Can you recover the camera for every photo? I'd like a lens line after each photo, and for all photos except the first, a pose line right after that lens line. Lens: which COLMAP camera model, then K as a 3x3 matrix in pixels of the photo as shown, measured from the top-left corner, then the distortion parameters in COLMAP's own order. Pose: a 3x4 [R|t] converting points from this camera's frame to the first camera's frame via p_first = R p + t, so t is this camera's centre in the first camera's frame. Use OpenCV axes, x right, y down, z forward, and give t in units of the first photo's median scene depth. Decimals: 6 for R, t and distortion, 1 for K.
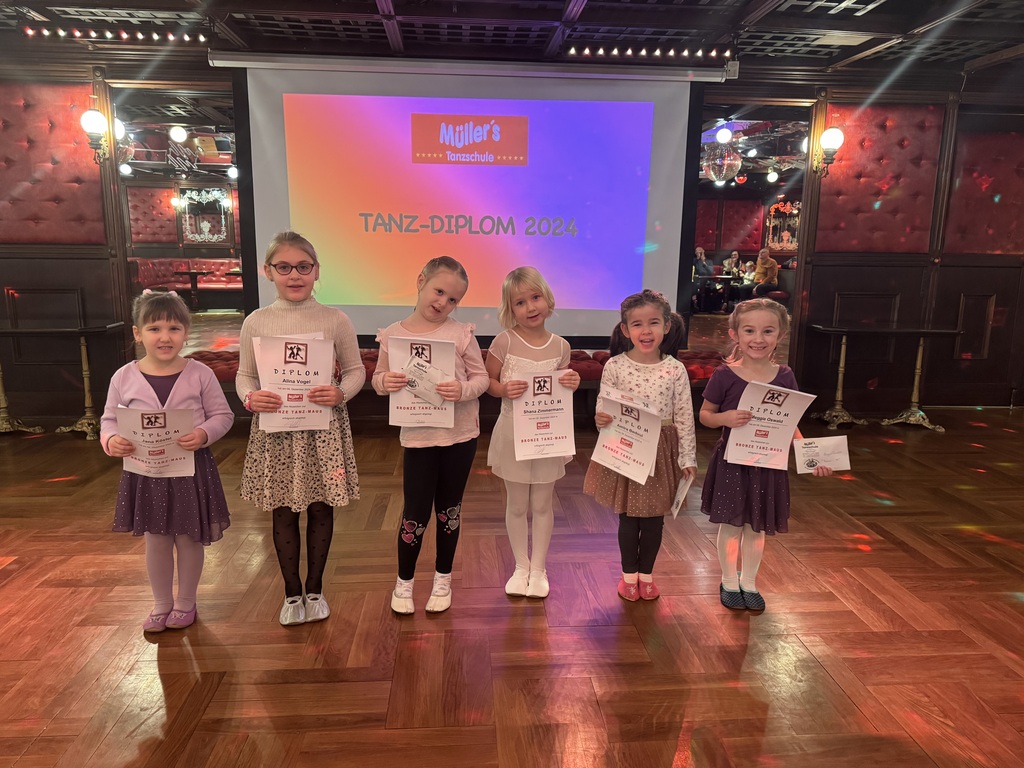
lens RADIAL K [[721.4, 0, 509.4], [0, 721.4, 386.5], [0, 0, 1]] dist [-0.002117, -0.004387]
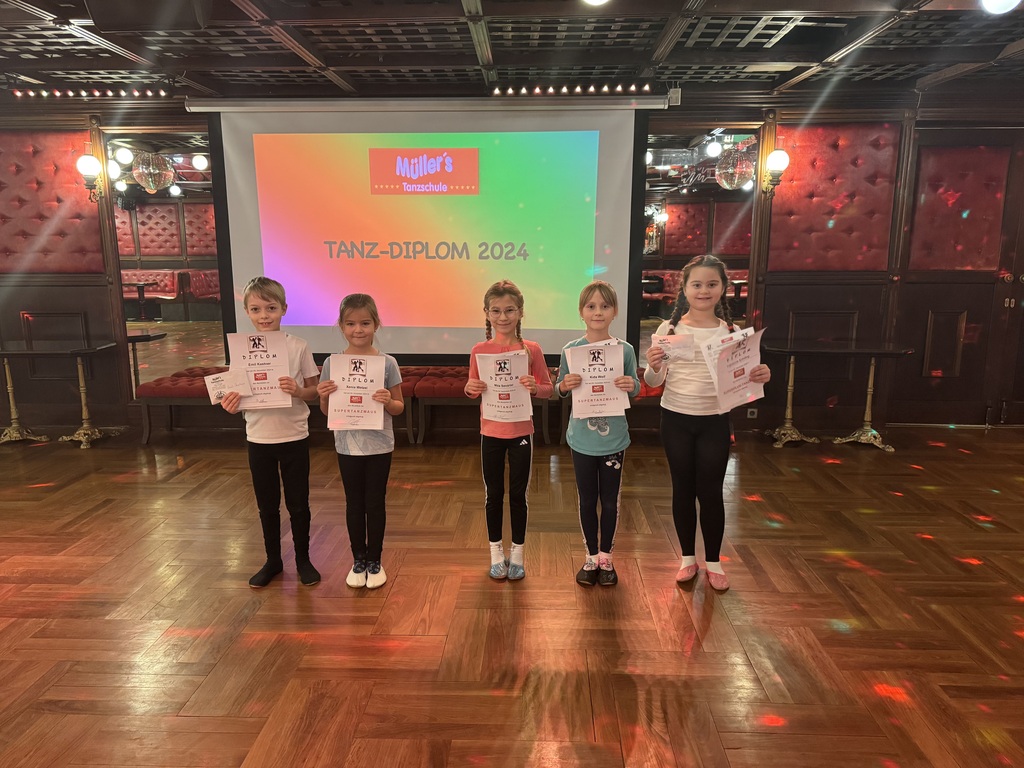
lens RADIAL K [[721.7, 0, 515.0], [0, 721.7, 386.4], [0, 0, 1]] dist [-0.000648, -0.006548]
pose [[0.994681, 0.005920, -0.102831, 0.187611], [-0.005659, 0.999980, 0.002830, -0.027675], [0.102845, -0.002233, 0.994695, -0.046252]]
